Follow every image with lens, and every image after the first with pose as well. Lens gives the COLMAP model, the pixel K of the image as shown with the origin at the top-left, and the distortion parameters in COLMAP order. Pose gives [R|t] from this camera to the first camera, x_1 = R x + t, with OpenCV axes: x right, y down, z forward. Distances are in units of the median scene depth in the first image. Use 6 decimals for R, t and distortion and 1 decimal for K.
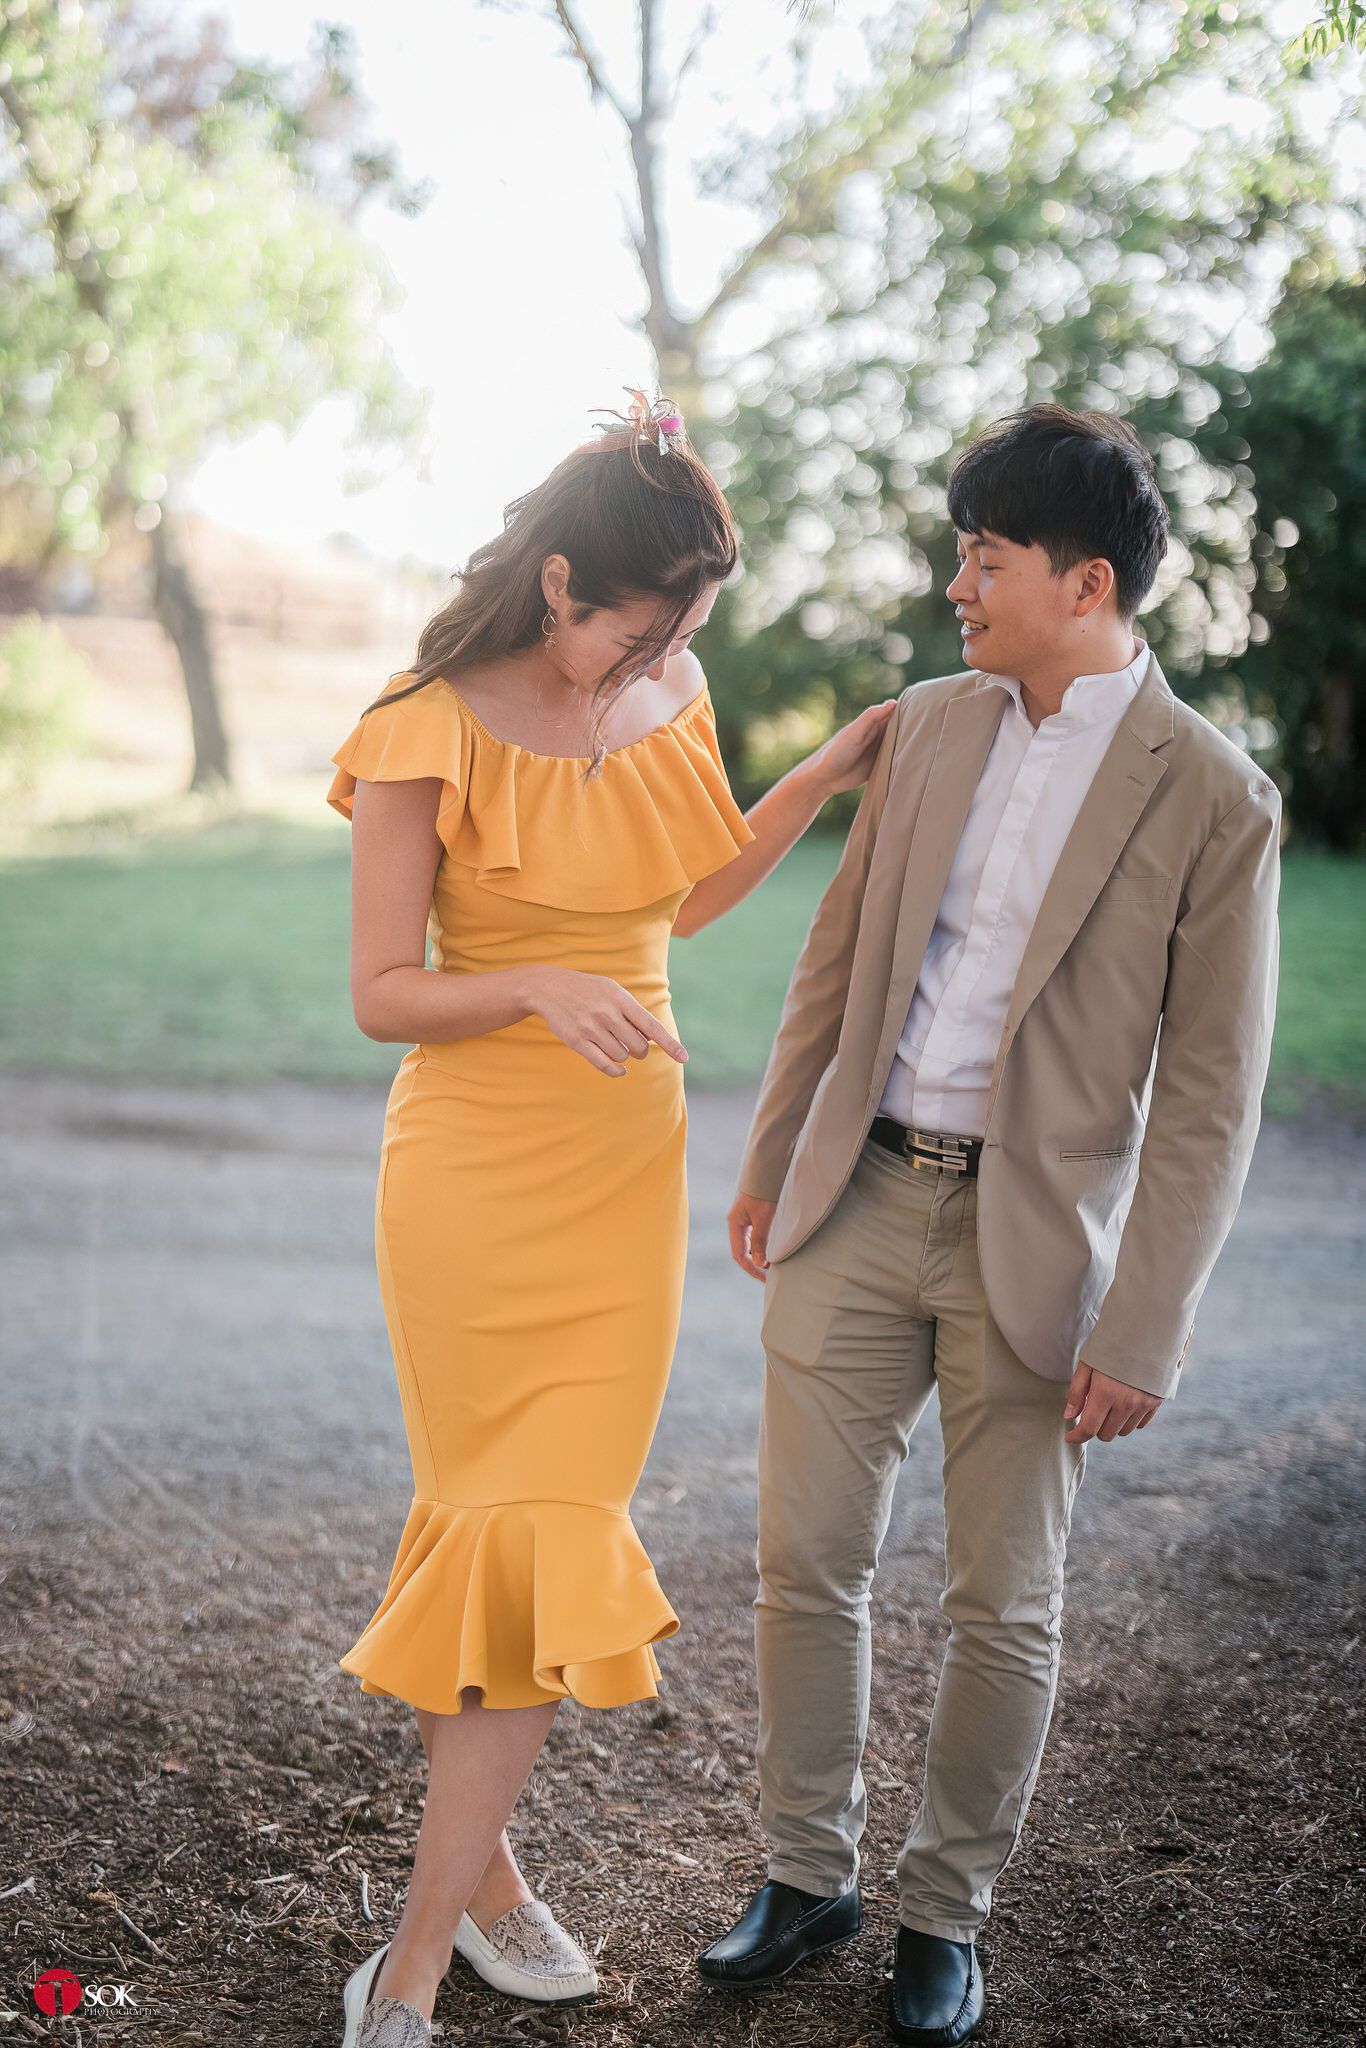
lens RADIAL K [[2940.4, 0, 717.7], [0, 2940.4, 1020.5], [0, 0, 1]] dist [0.011324, -0.019978]
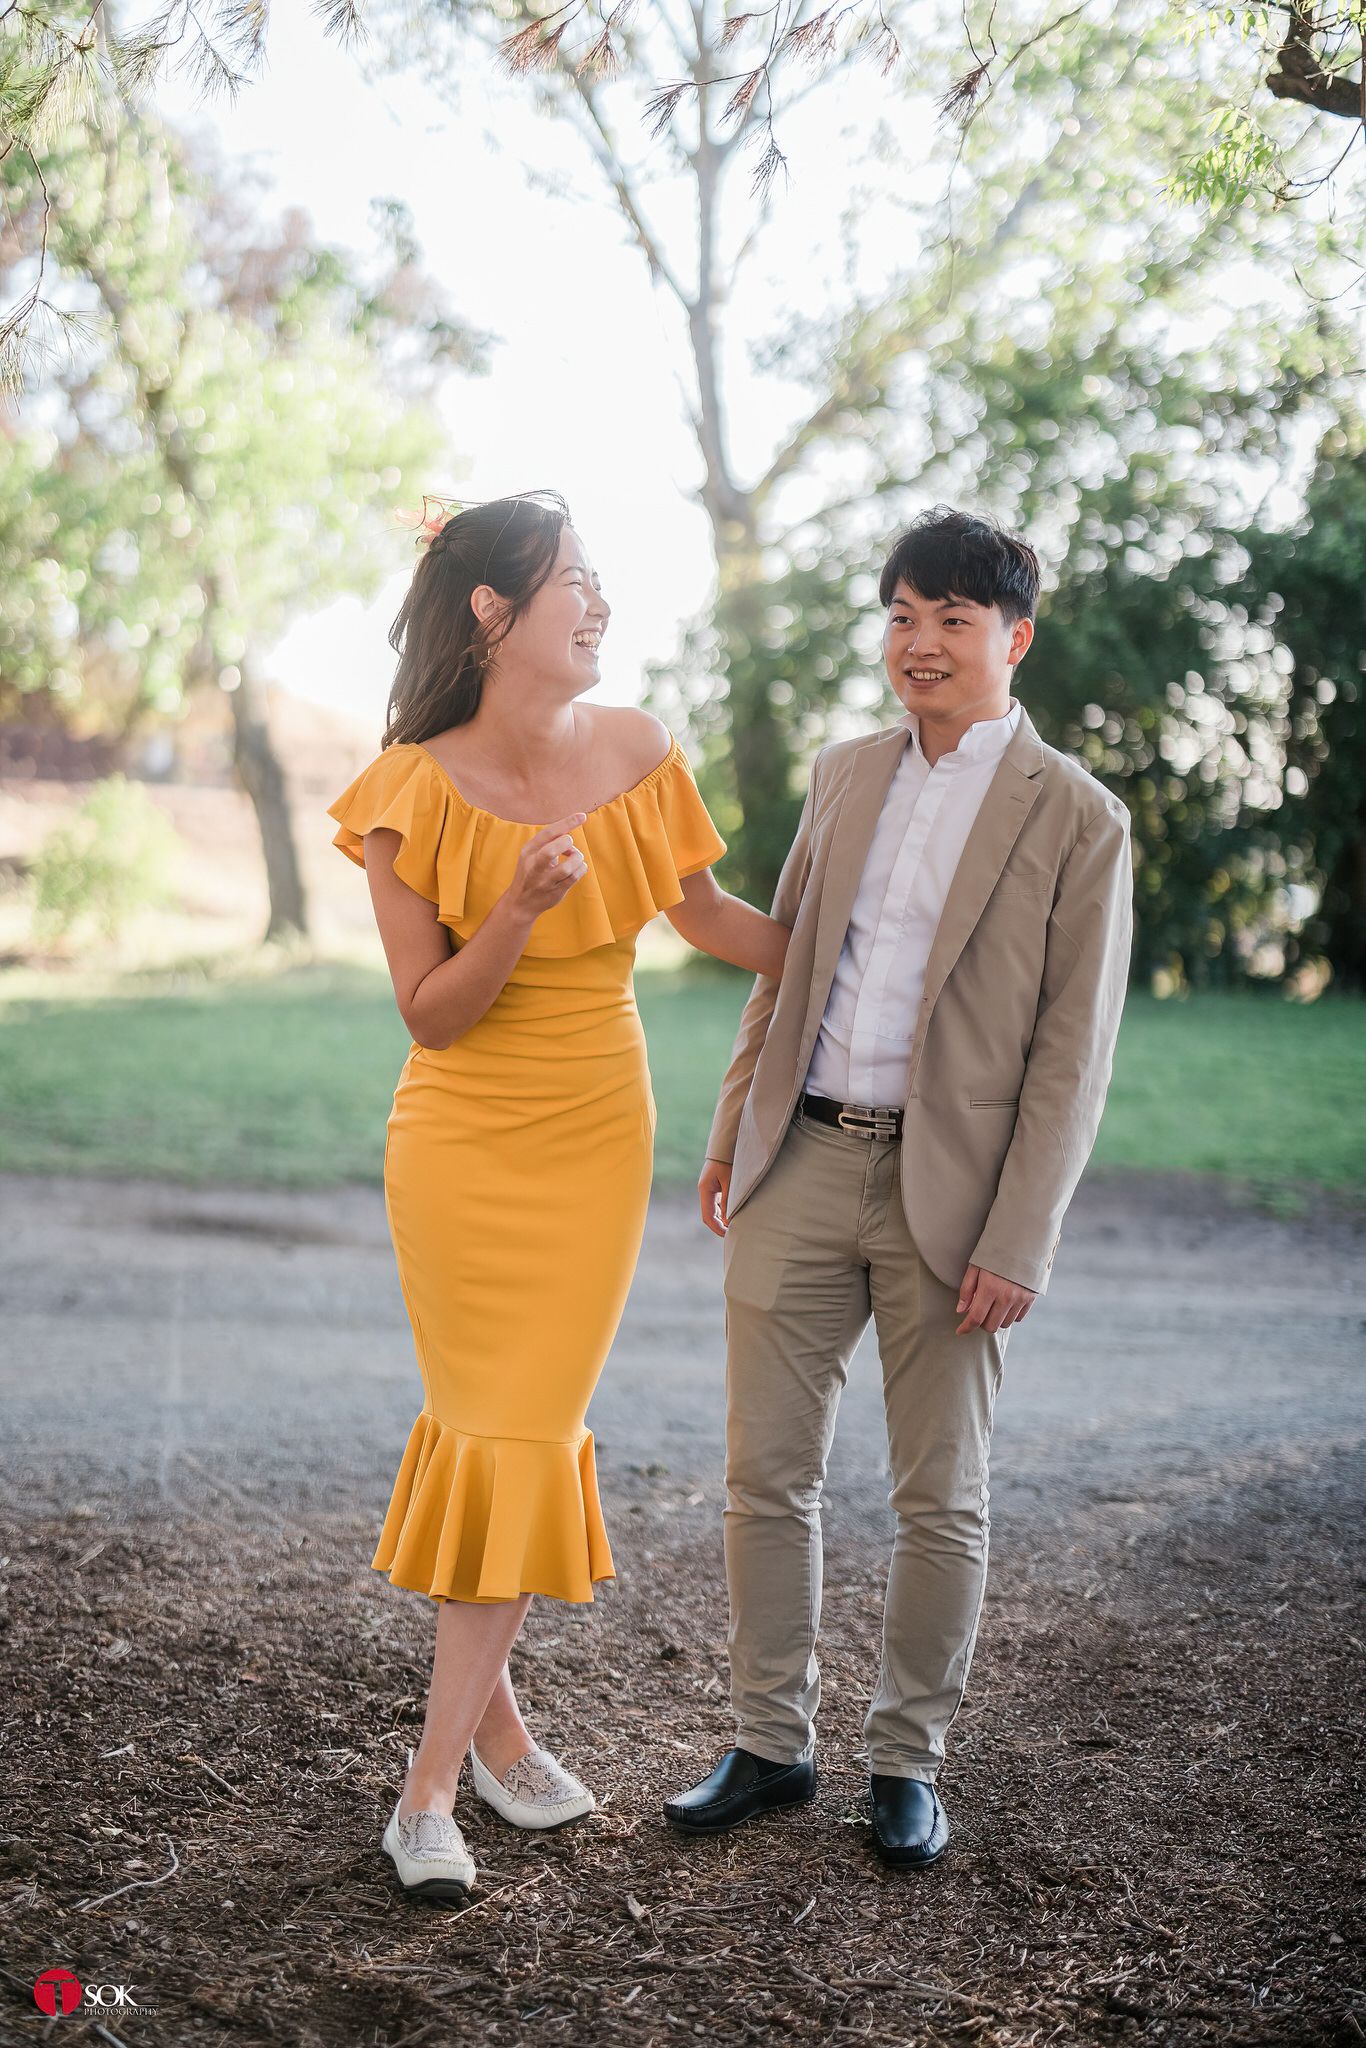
lens RADIAL K [[2941.4, 0, 683.0], [0, 2941.4, 1024.0], [0, 0, 1]] dist [0.025845, -0.104101]
pose [[0.999367, 0.001430, -0.035557, 0.021540], [-0.003494, 0.998307, -0.058058, 0.046557], [0.035414, 0.058145, 0.997680, -0.133665]]
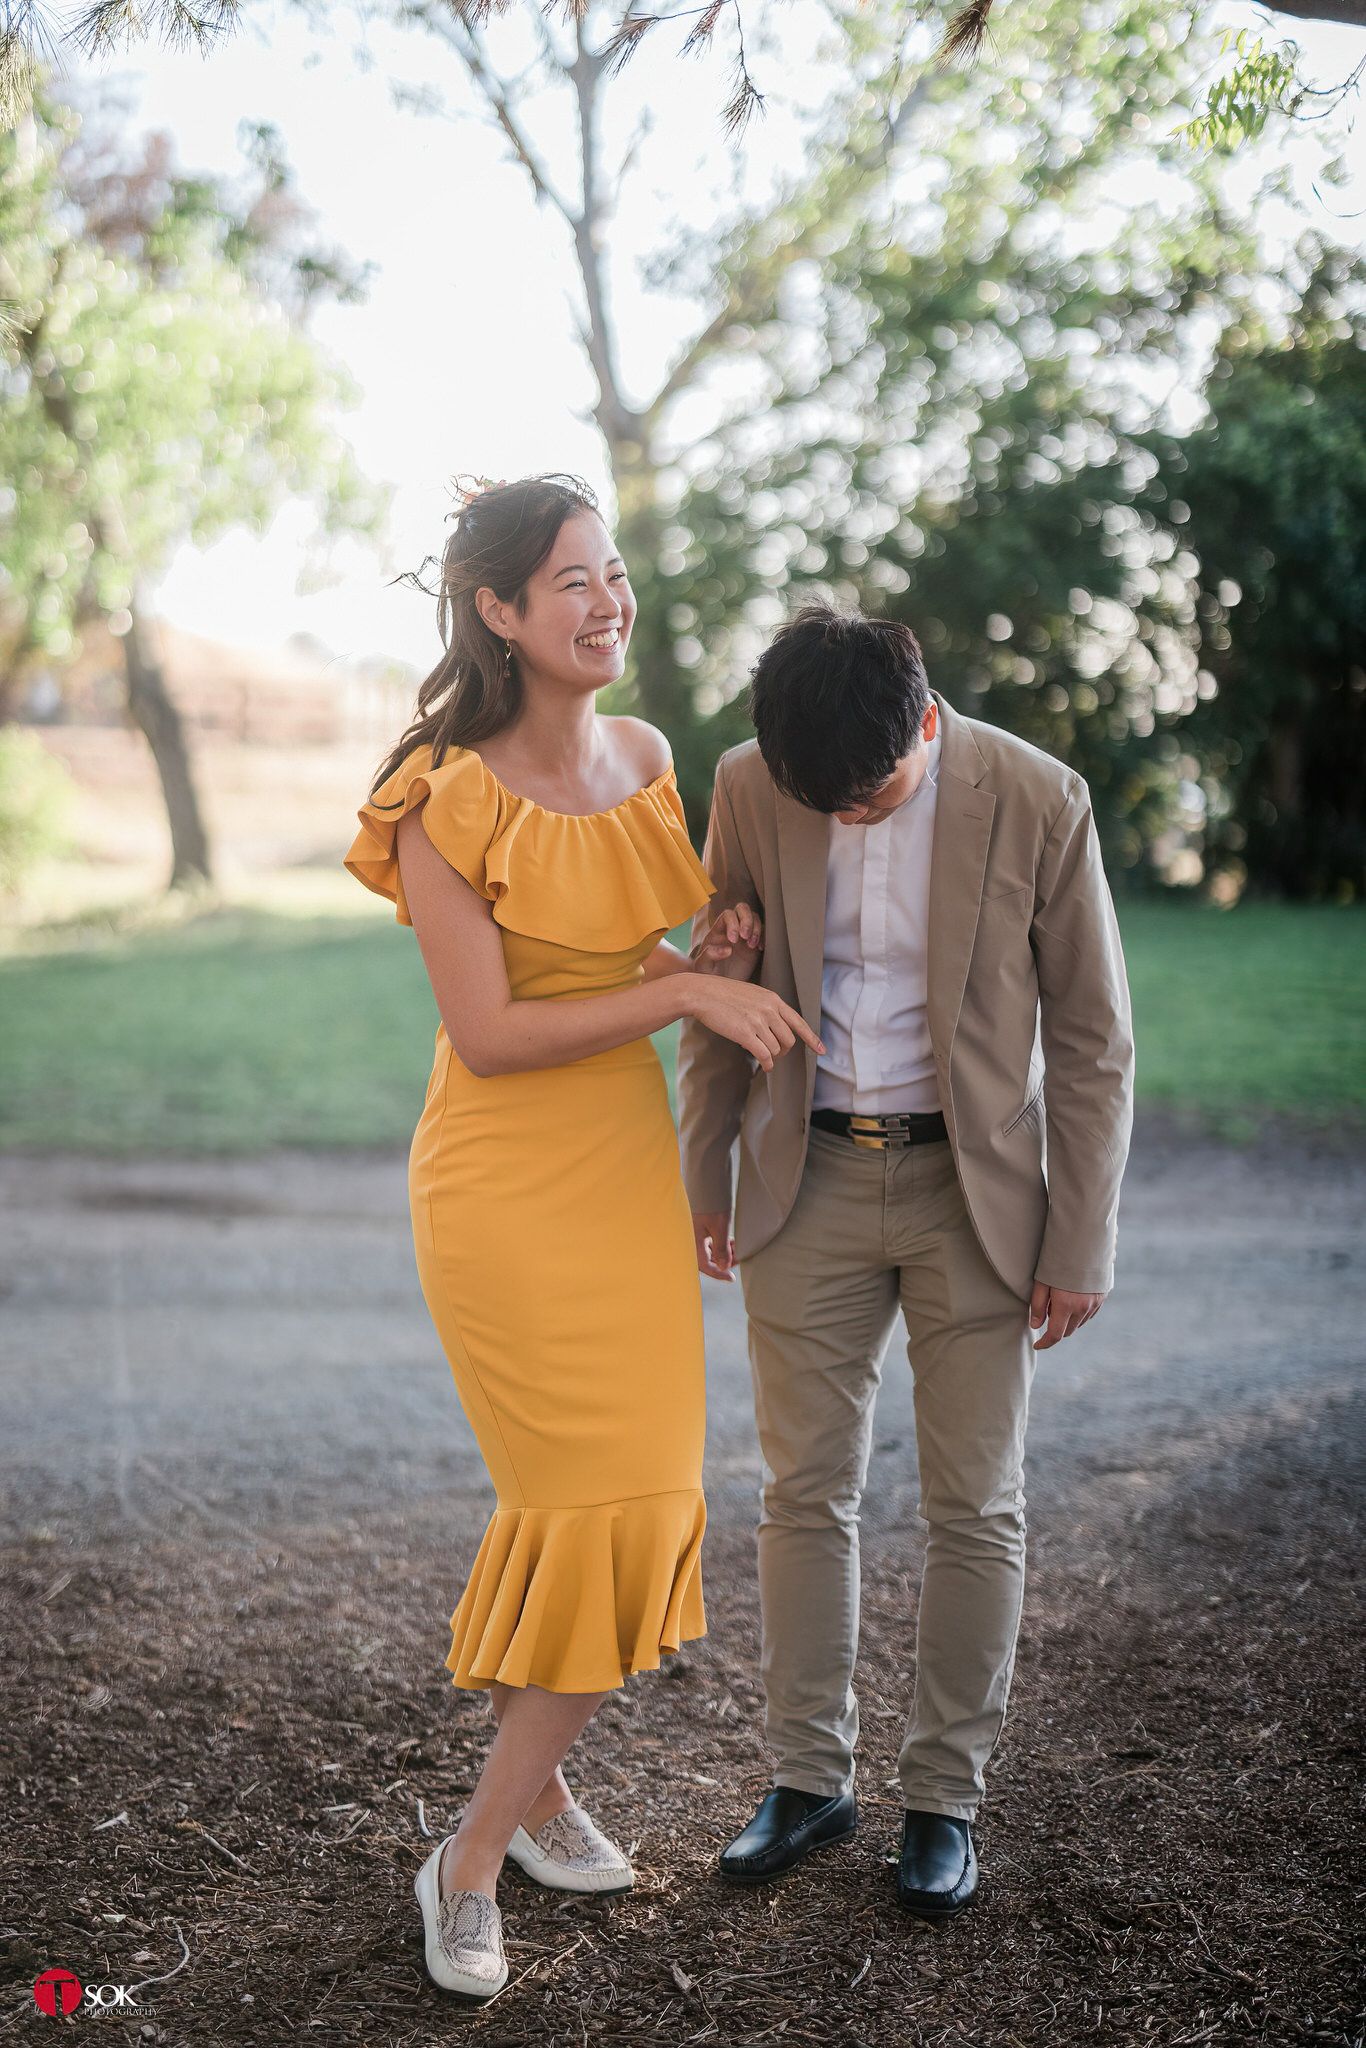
lens RADIAL K [[2941.4, 0, 683.0], [0, 2941.4, 1024.0], [0, 0, 1]] dist [0.025845, -0.104101]
pose [[0.999164, -0.040808, -0.002264, -0.003706], [0.040730, 0.998781, -0.027890, 0.020822], [0.003399, 0.027775, 0.999608, -0.088486]]
